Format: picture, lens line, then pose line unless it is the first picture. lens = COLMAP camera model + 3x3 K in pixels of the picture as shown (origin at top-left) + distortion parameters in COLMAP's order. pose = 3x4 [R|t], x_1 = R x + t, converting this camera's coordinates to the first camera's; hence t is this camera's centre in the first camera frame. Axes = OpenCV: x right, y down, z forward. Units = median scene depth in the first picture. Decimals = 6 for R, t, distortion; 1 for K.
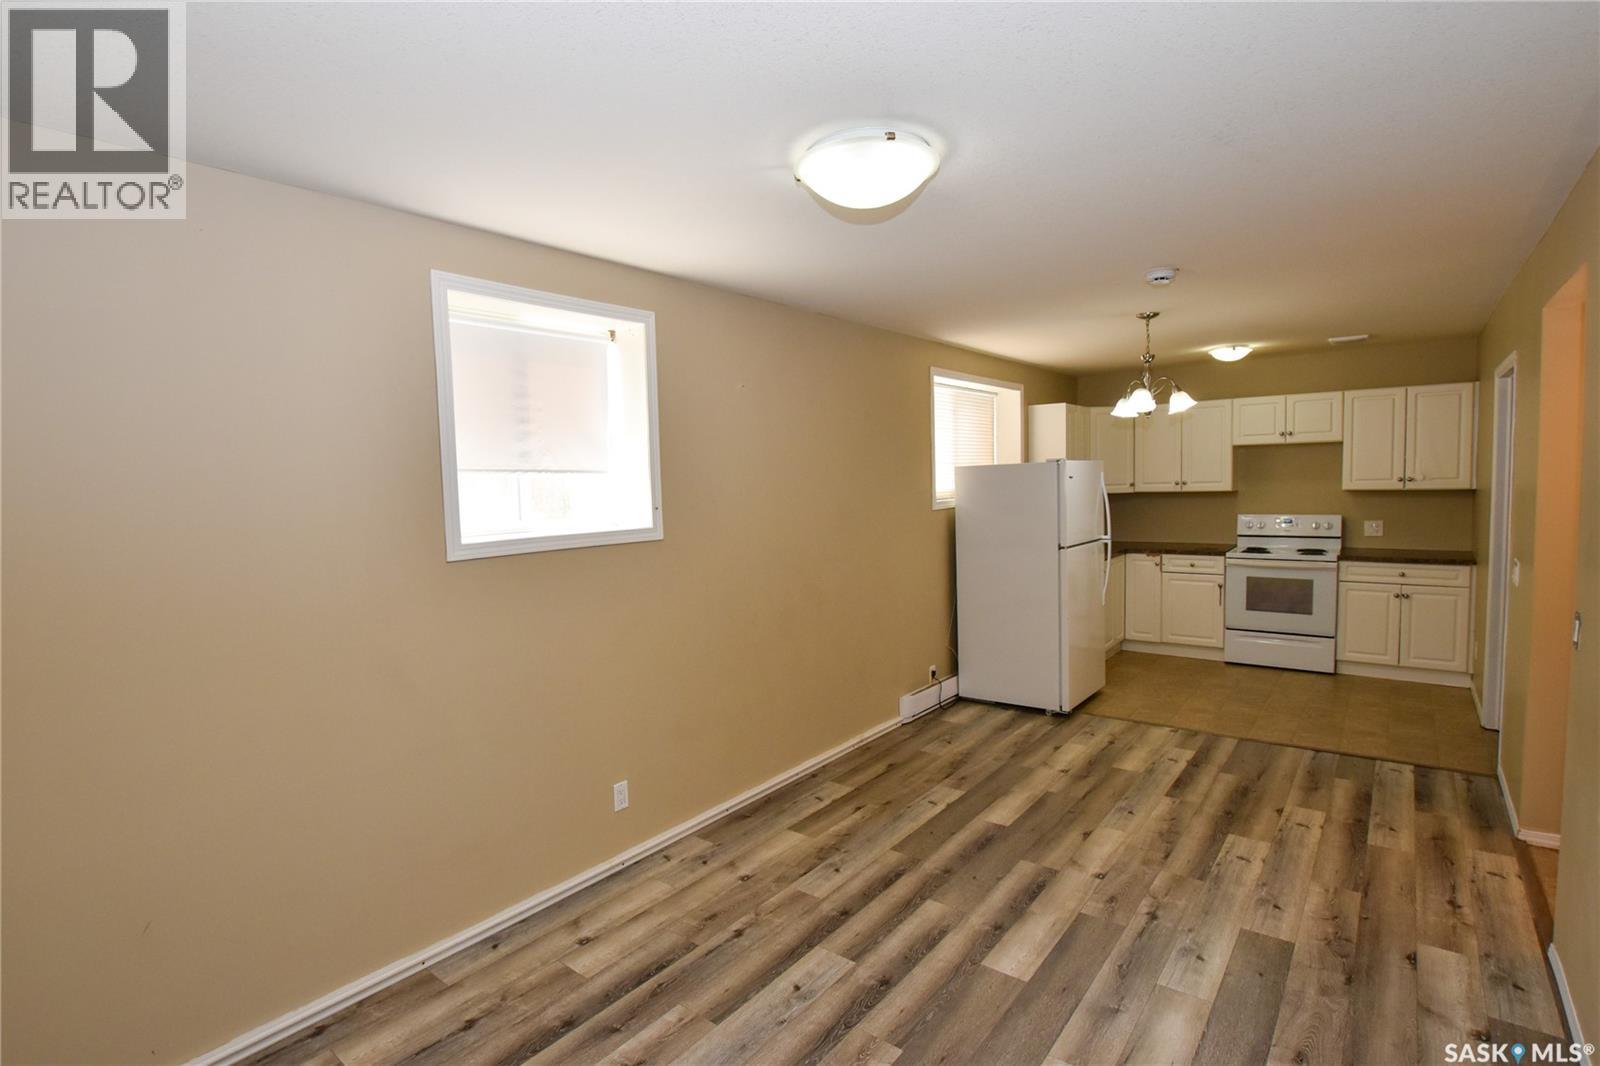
lens RADIAL K [[784.8, 0, 799.3], [0, 784.8, 532.8], [0, 0, 1]] dist [-0.029899, -0.000820]
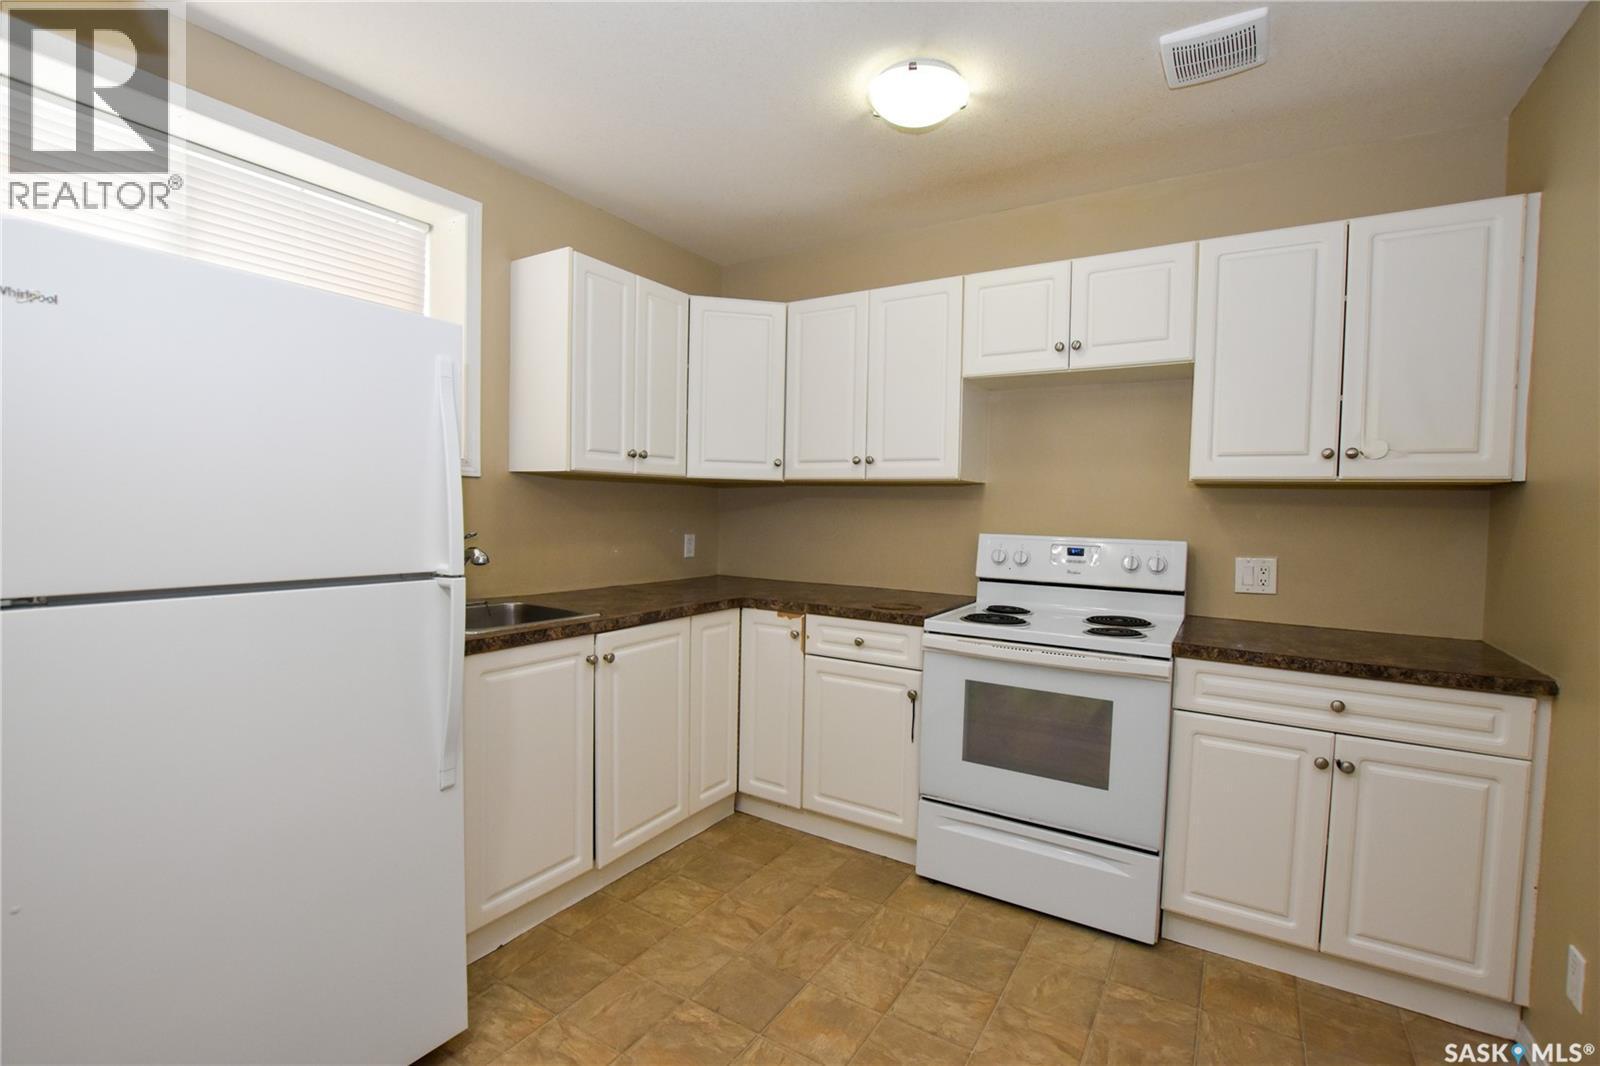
lens RADIAL K [[744.8, 0, 797.7], [0, 744.8, 531.8], [0, 0, 1]] dist [-0.027974, 0.001333]
pose [[0.991815, 0.045725, 0.119217, 0.435940], [-0.042033, 0.998561, -0.033299, -0.005319], [-0.120569, 0.028016, 0.992310, 0.615796]]
